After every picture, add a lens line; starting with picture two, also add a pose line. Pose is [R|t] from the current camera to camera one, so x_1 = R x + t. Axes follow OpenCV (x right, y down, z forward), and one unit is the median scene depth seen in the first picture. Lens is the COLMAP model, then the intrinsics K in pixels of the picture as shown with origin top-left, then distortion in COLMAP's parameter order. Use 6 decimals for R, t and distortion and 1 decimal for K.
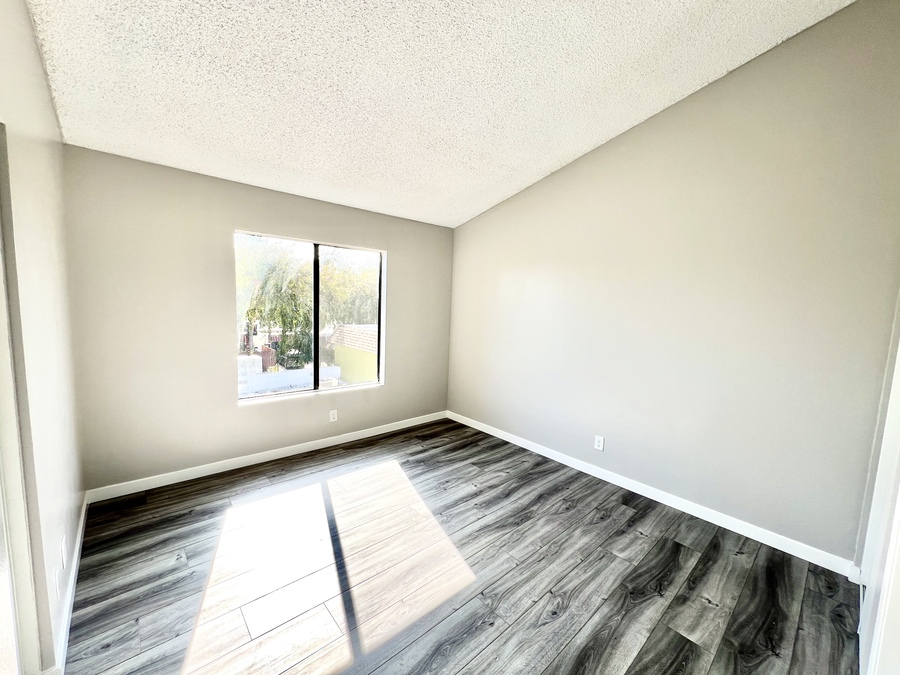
lens RADIAL K [[360.6, 0, 453.2], [0, 360.6, 339.2], [0, 0, 1]] dist [-0.003036, 0.000409]
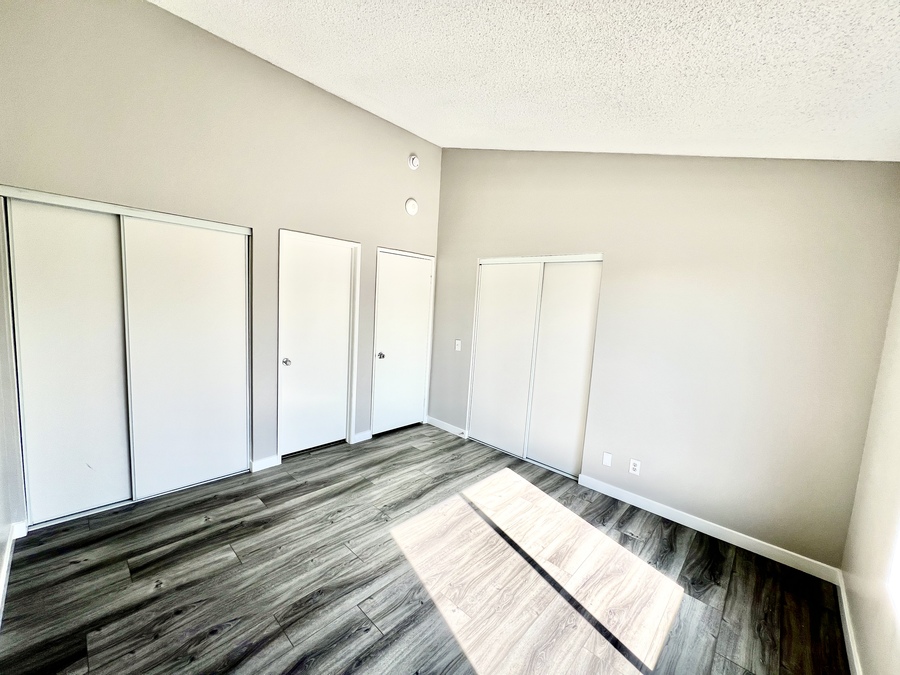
lens RADIAL K [[360.6, 0, 450.7], [0, 360.6, 339.8], [0, 0, 1]] dist [-0.003036, 0.000409]
pose [[-0.991138, -0.089239, -0.098393, 0.031458], [-0.107929, 0.972818, 0.204880, -0.205927], [0.077435, 0.213684, -0.973829, 1.816594]]
